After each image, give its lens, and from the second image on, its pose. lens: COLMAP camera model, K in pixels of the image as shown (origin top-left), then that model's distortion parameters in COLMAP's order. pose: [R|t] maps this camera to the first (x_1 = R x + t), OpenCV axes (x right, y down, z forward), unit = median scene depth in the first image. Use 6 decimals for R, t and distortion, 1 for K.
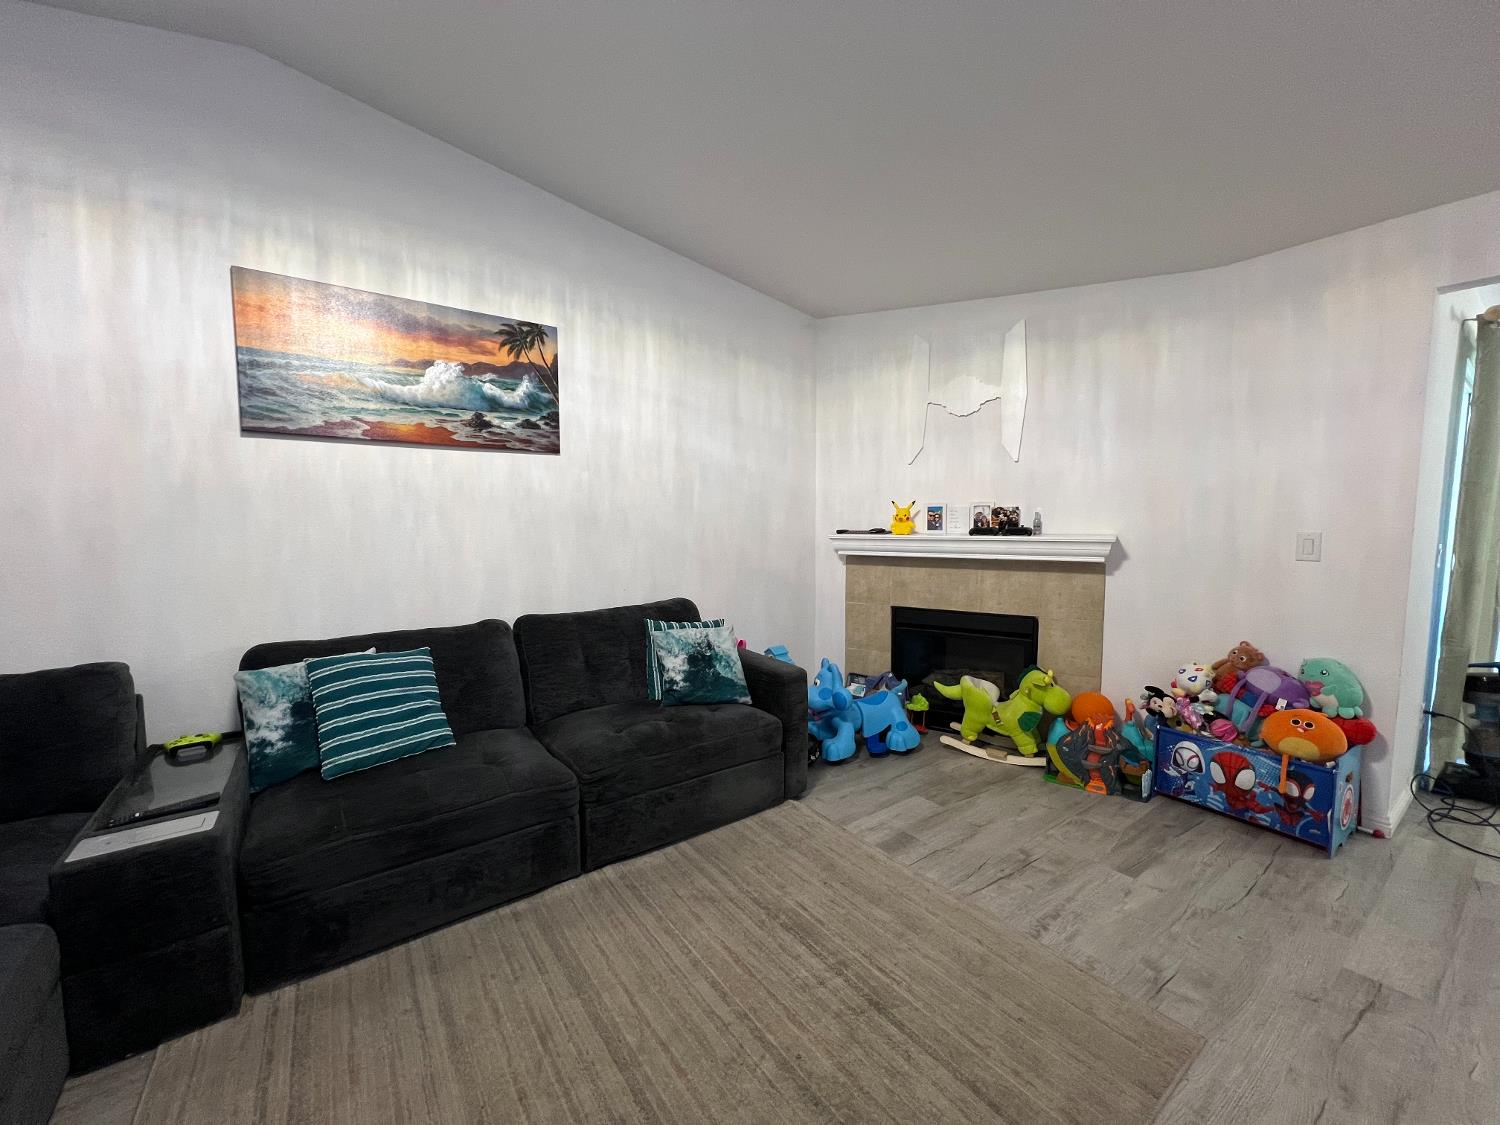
lens RADIAL K [[600.3, 0, 749.5], [0, 600.3, 559.3], [0, 0, 1]] dist [-0.000116, -0.000101]
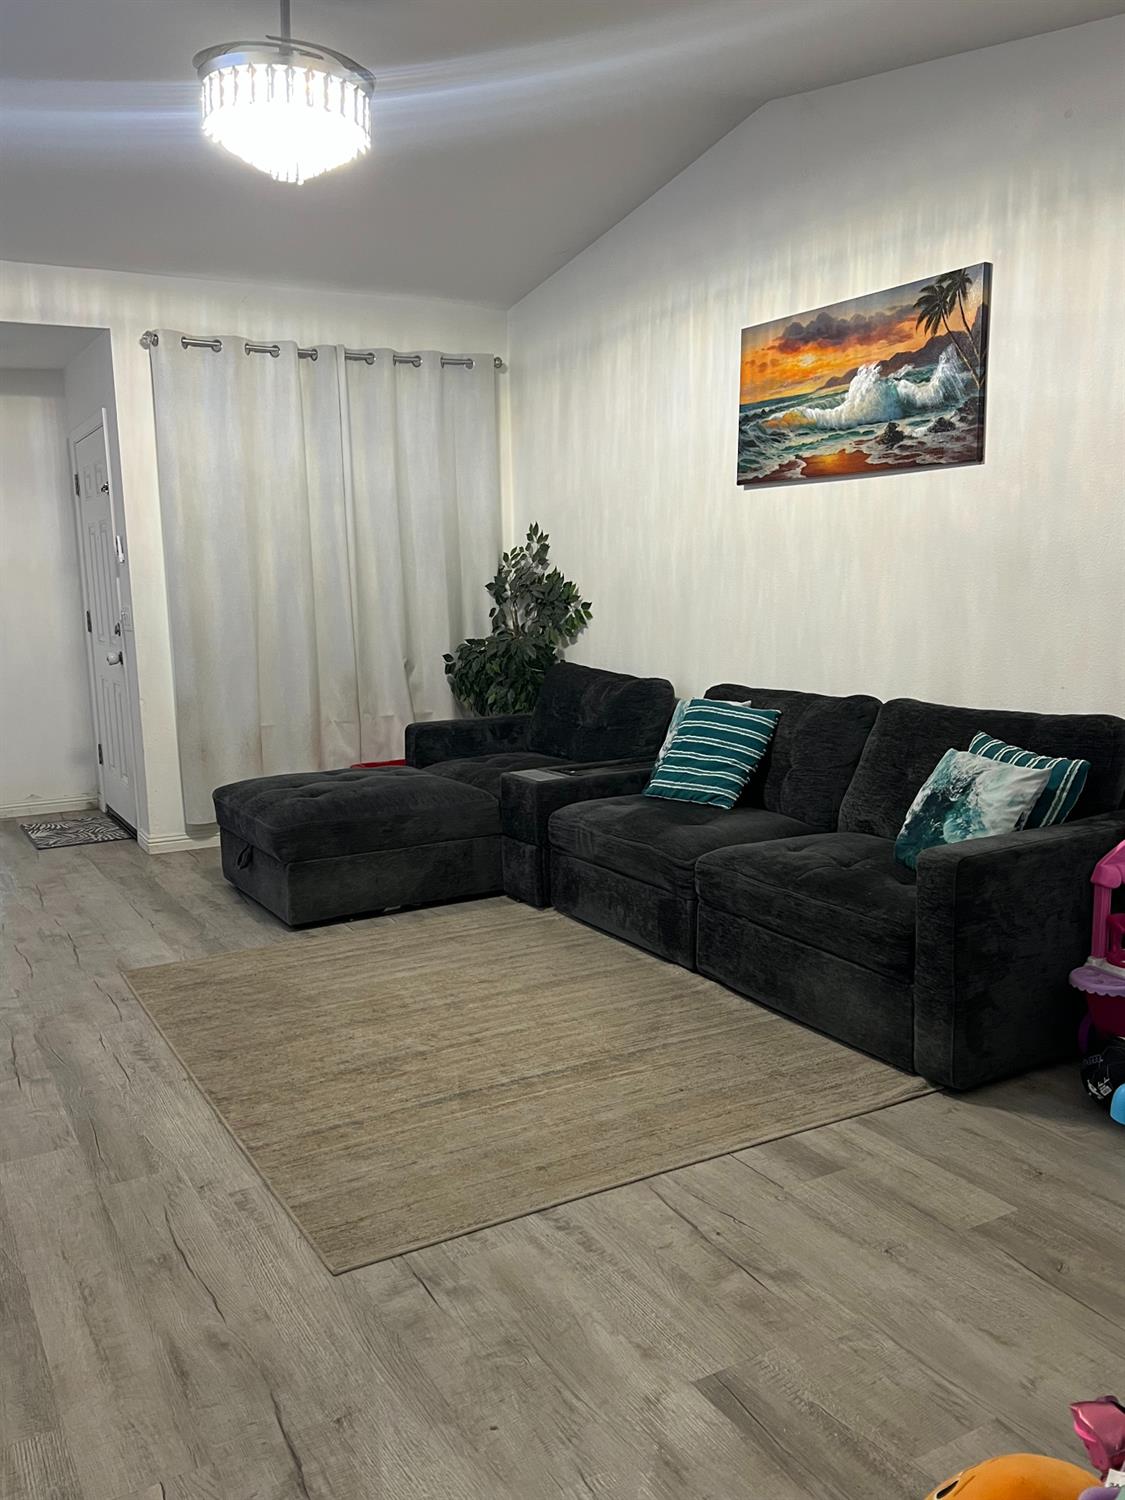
lens RADIAL K [[1233.2, 0, 562.0], [0, 1233.2, 755.2], [0, 0, 1]] dist [0.008707, -0.016791]
pose [[-0.110774, 0.153442, -0.981929, 1.220494], [-0.047721, 0.986049, 0.159470, -0.061159], [0.992699, 0.064524, -0.101906, 0.793480]]
